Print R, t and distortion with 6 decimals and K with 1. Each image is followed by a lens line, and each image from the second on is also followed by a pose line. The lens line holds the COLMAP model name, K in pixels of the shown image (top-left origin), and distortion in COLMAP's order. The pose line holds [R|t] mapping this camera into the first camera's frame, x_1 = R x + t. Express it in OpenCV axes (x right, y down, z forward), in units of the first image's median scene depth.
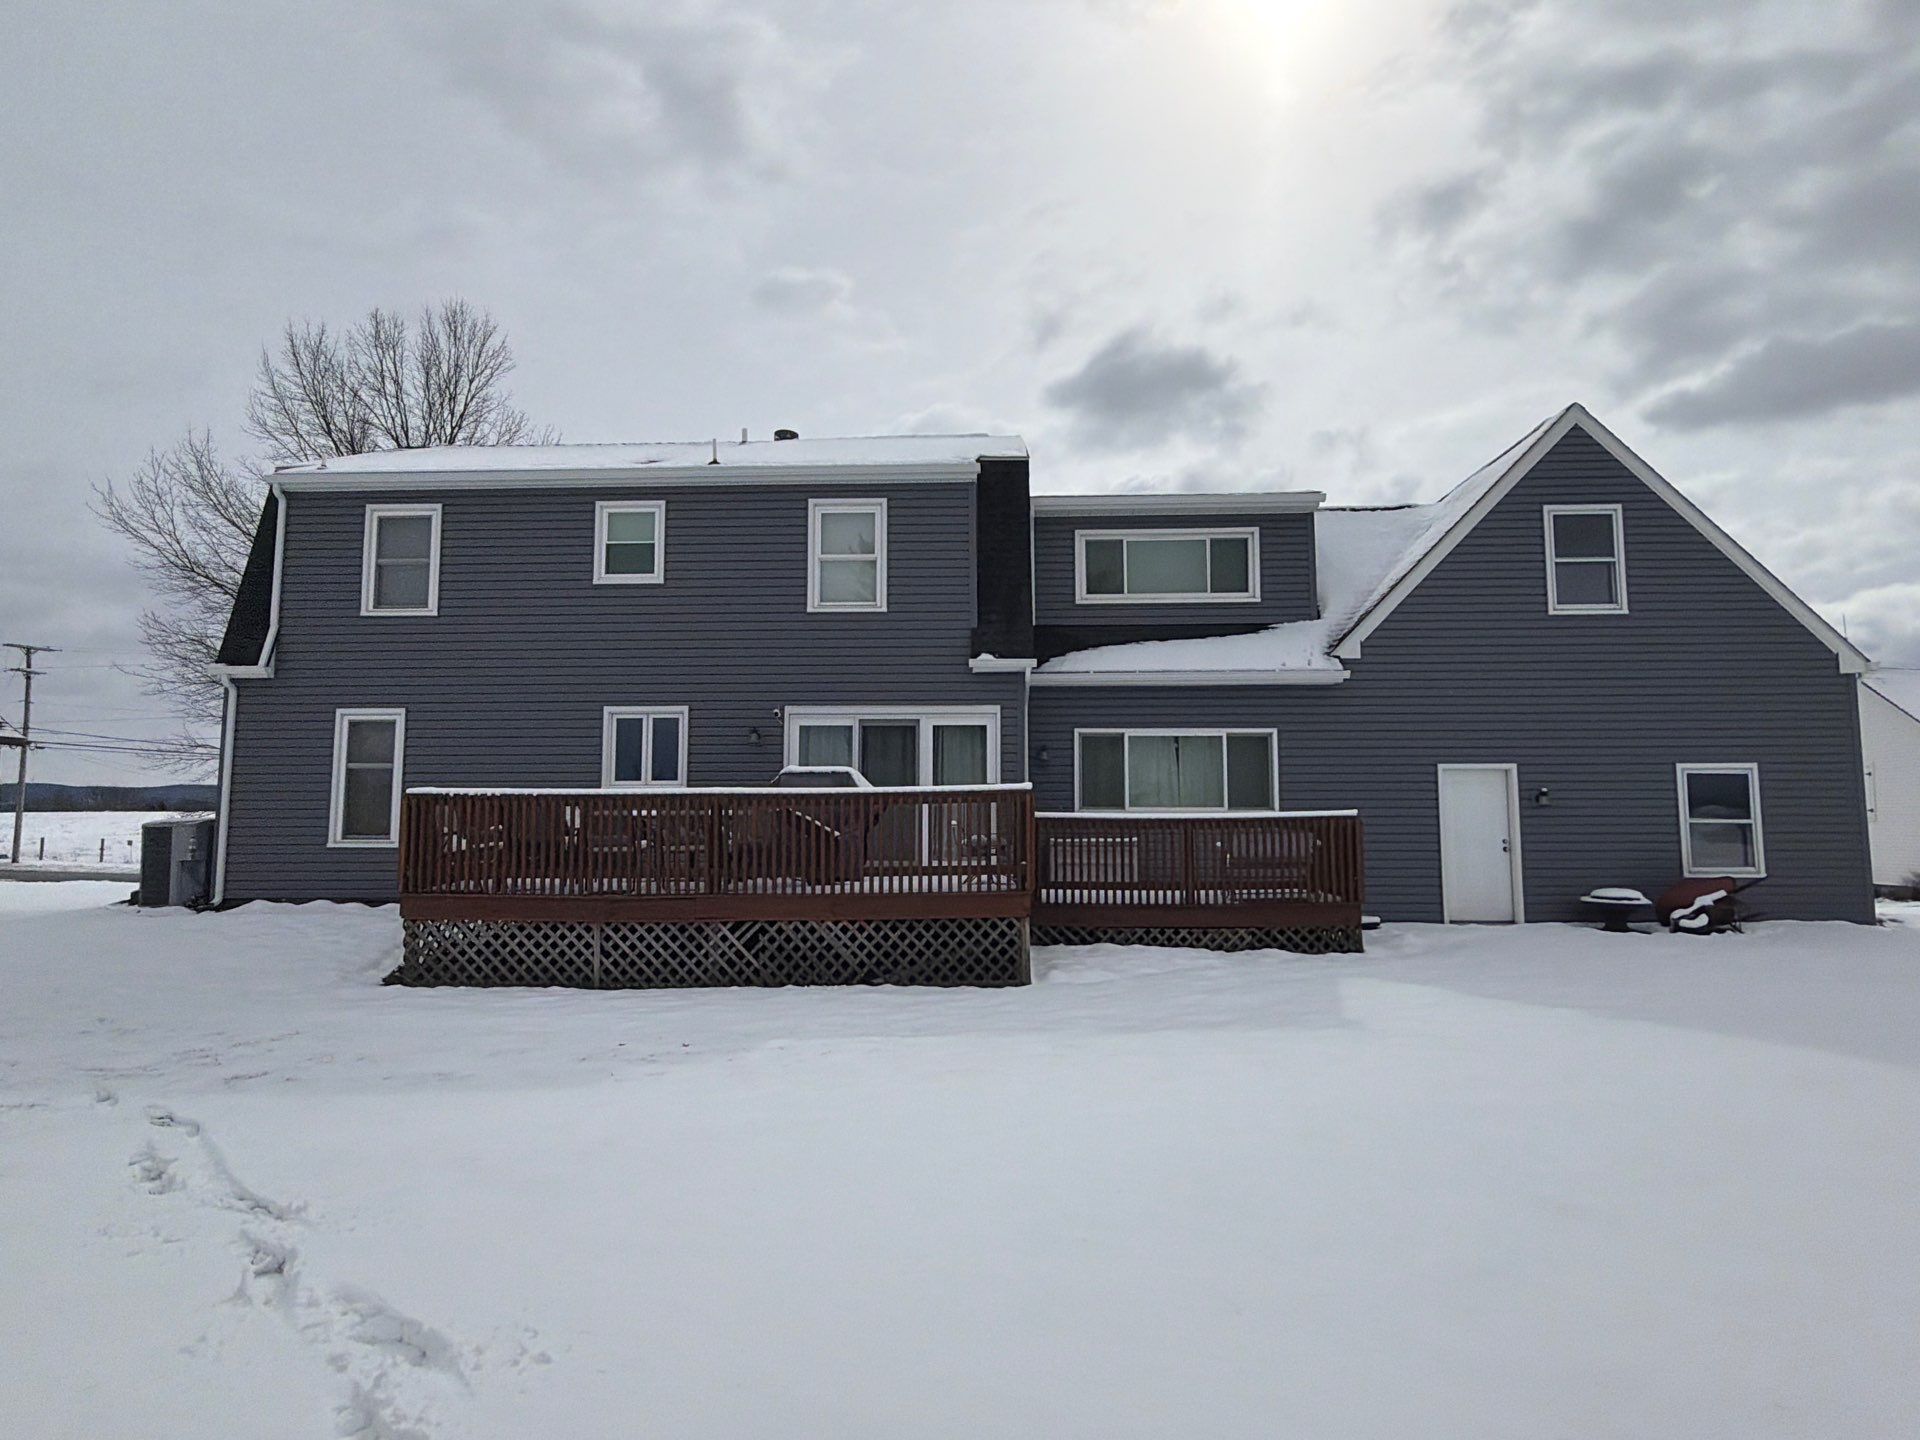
lens RADIAL K [[958.6, 0, 960.0], [0, 958.6, 720.0], [0, 0, 1]] dist [0.000756, 0.000211]
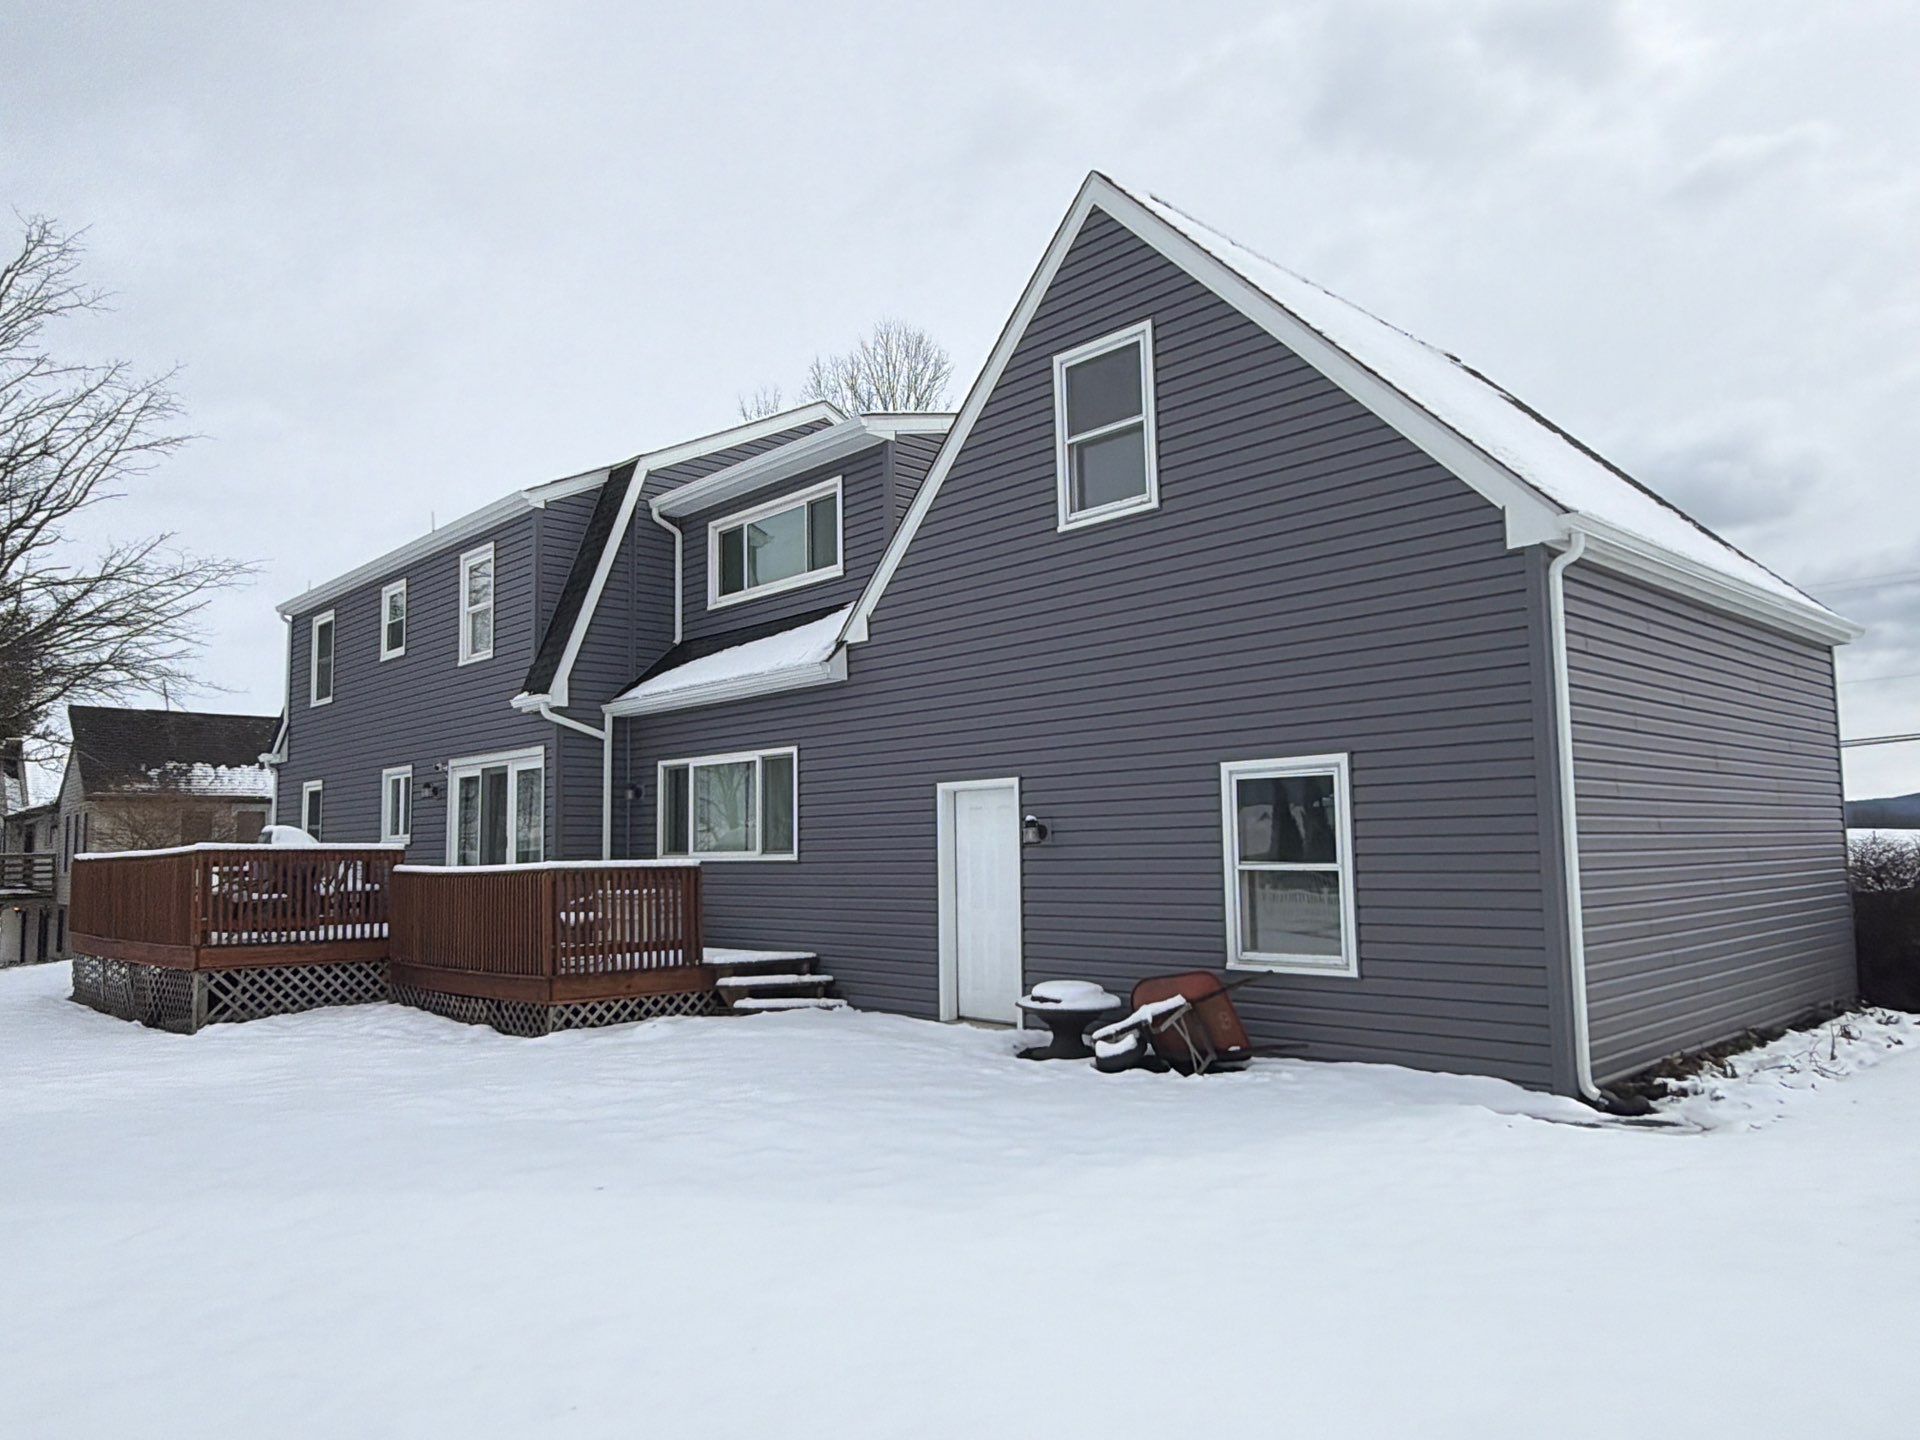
lens RADIAL K [[1296.1, 0, 960.0], [0, 1296.1, 720.0], [0, 0, 1]] dist [0.035017, -0.000108]
pose [[0.726537, -0.082222, -0.682191, 1.131625], [0.079331, 0.996213, -0.035582, 0.035016], [0.682533, -0.028267, 0.730308, 0.343833]]
